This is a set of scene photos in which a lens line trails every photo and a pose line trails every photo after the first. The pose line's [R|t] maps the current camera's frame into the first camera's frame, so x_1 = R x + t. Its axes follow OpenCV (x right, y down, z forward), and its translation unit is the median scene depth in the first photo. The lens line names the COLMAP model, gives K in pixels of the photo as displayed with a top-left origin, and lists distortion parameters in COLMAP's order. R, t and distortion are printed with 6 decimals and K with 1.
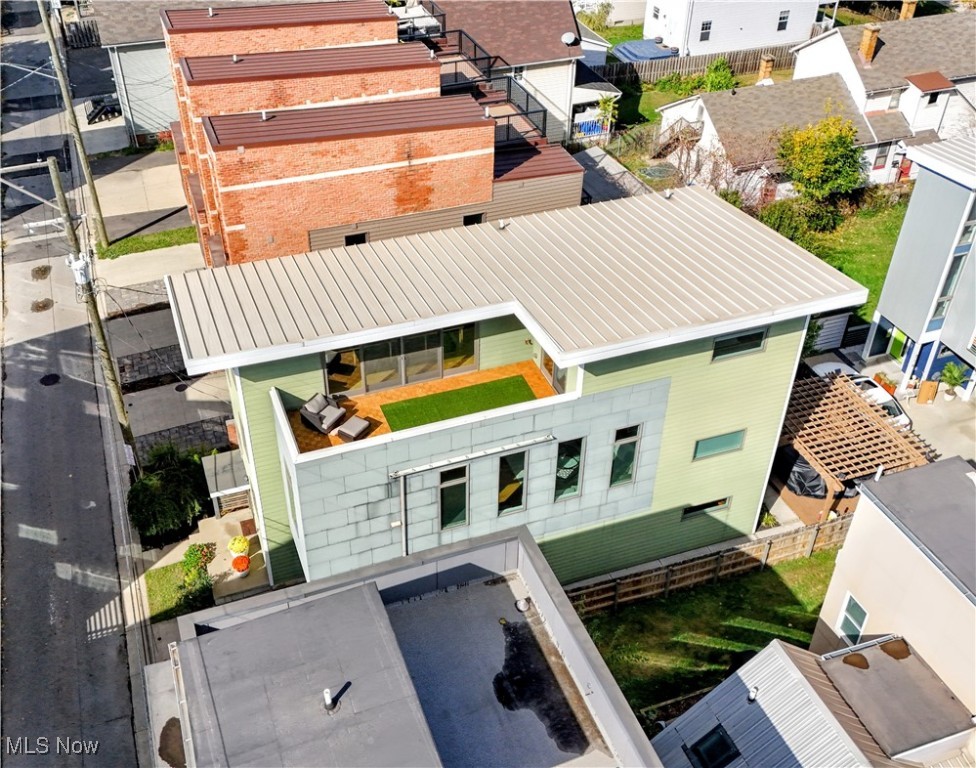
lens RADIAL K [[994.5, 0, 472.9], [0, 994.5, 383.9], [0, 0, 1]] dist [0.087935, -0.100035]
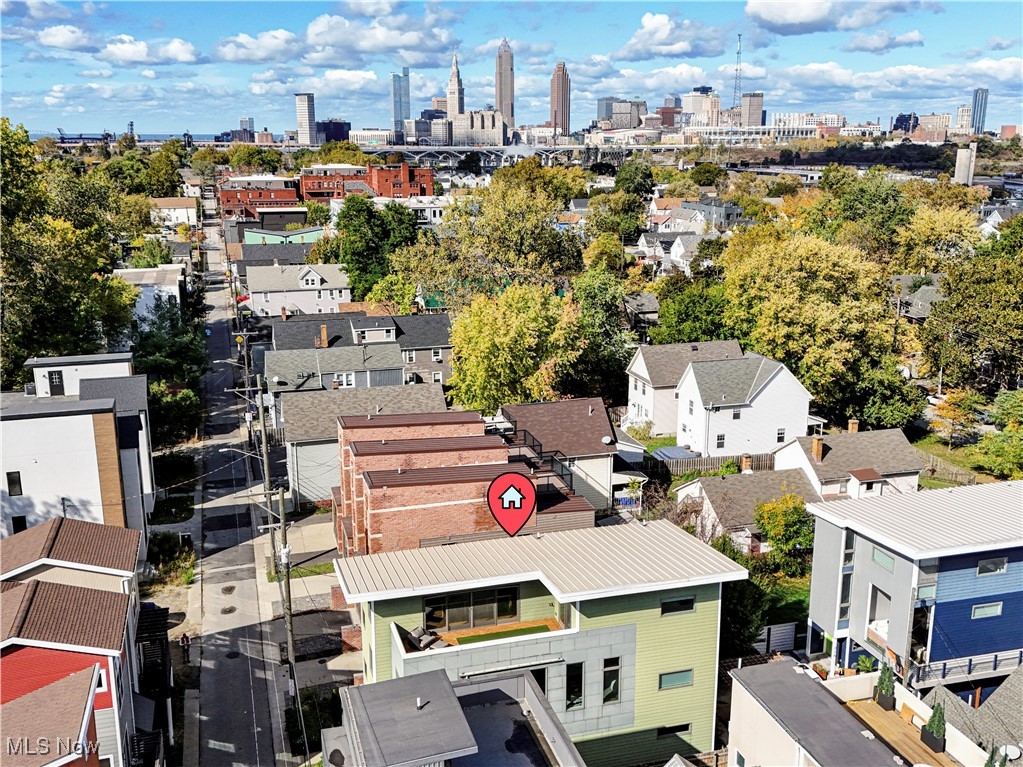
lens RADIAL K [[1001.7, 0, 511.5], [0, 1001.7, 383.5], [0, 0, 1]] dist [0.015545, 0.009556]
pose [[0.997655, 0.011352, -0.067500, 0.065421], [-0.037196, 0.917750, -0.395413, 0.183129], [0.057459, 0.396997, 0.916020, -0.420956]]
